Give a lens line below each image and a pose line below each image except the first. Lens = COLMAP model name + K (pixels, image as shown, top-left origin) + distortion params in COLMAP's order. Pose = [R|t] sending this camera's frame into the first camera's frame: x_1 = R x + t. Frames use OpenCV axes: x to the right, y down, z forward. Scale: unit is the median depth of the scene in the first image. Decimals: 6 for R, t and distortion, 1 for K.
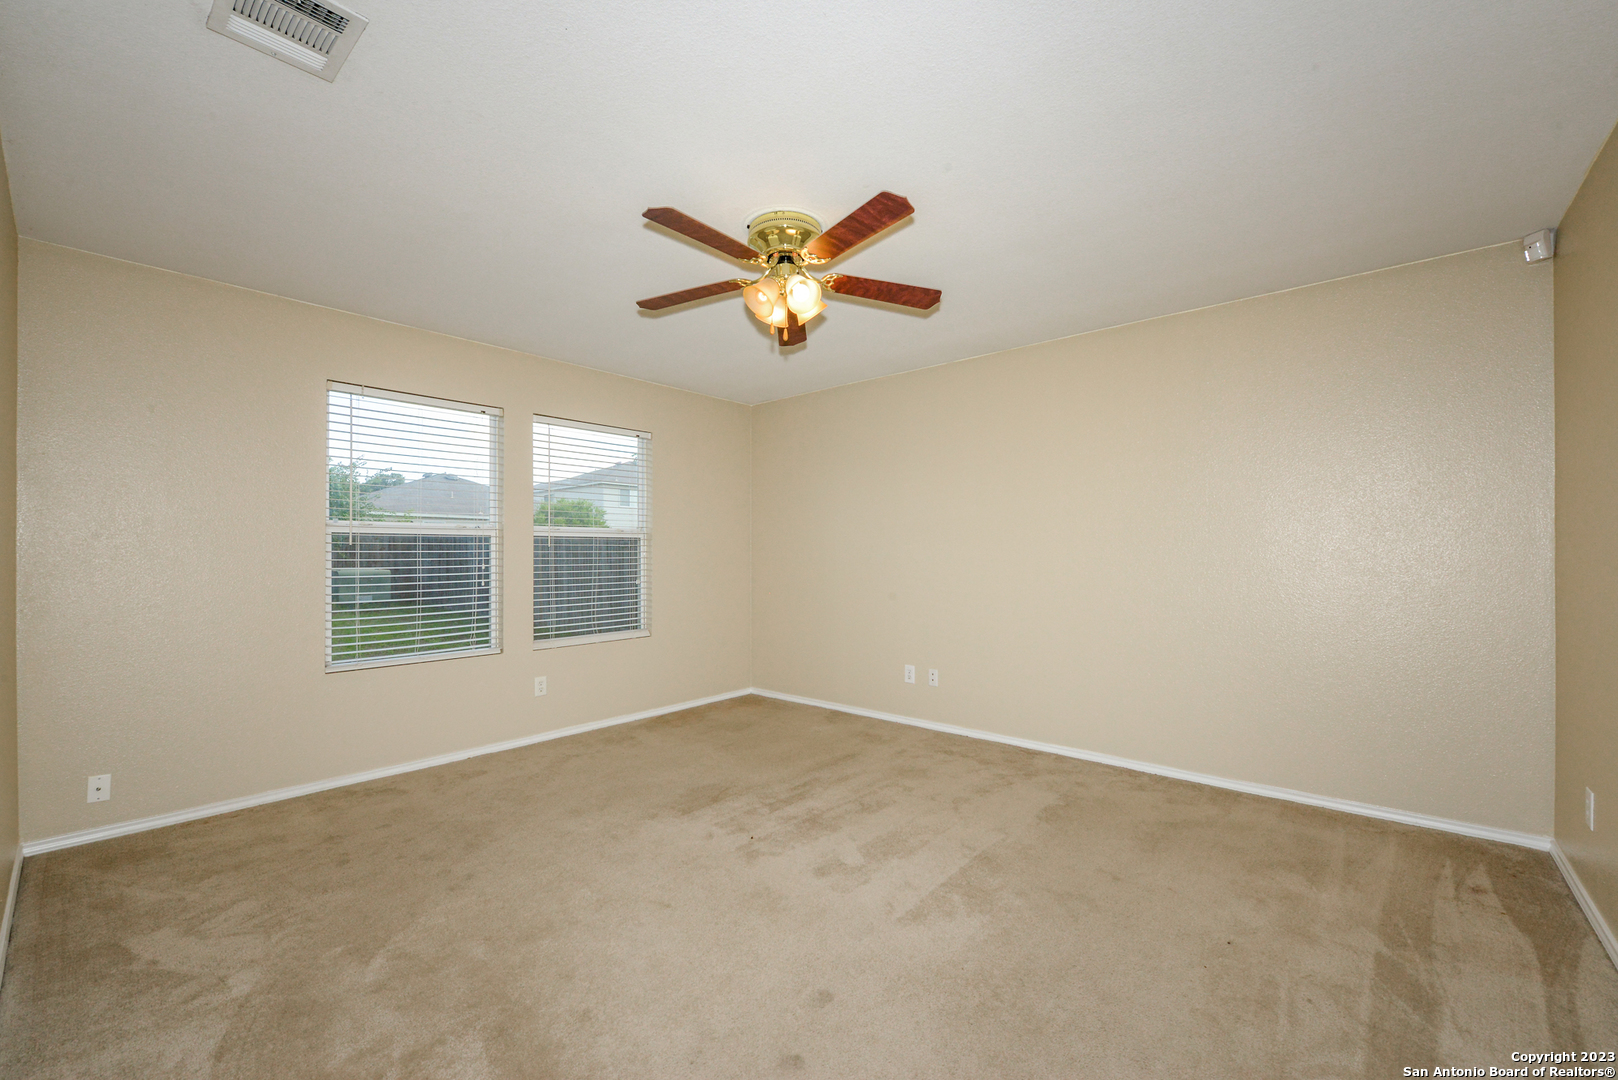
lens RADIAL K [[652.6, 0, 815.8], [0, 652.6, 545.3], [0, 0, 1]] dist [-0.010306, -0.000190]
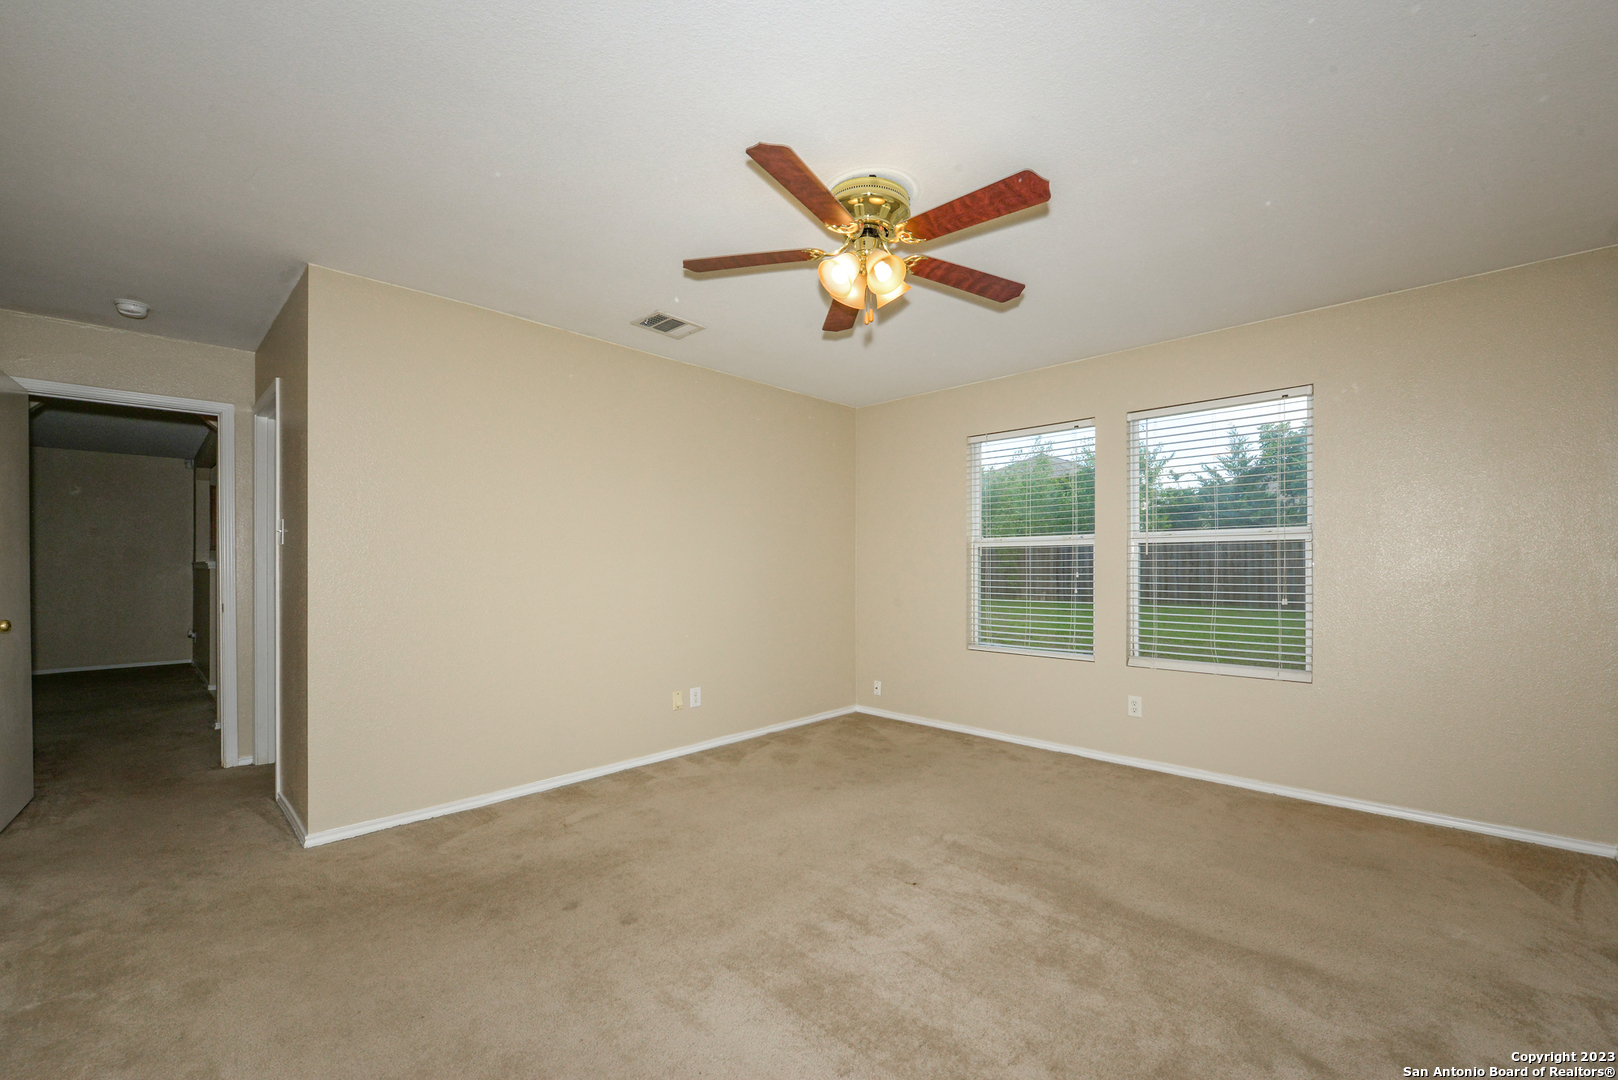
lens RADIAL K [[652.6, 0, 815.8], [0, 652.6, 545.3], [0, 0, 1]] dist [-0.010306, -0.000190]
pose [[-0.037428, -0.022423, -0.999048, 0.553135], [0.014215, 0.999635, -0.022969, 0.003266], [0.999198, -0.015061, -0.037095, 0.625062]]
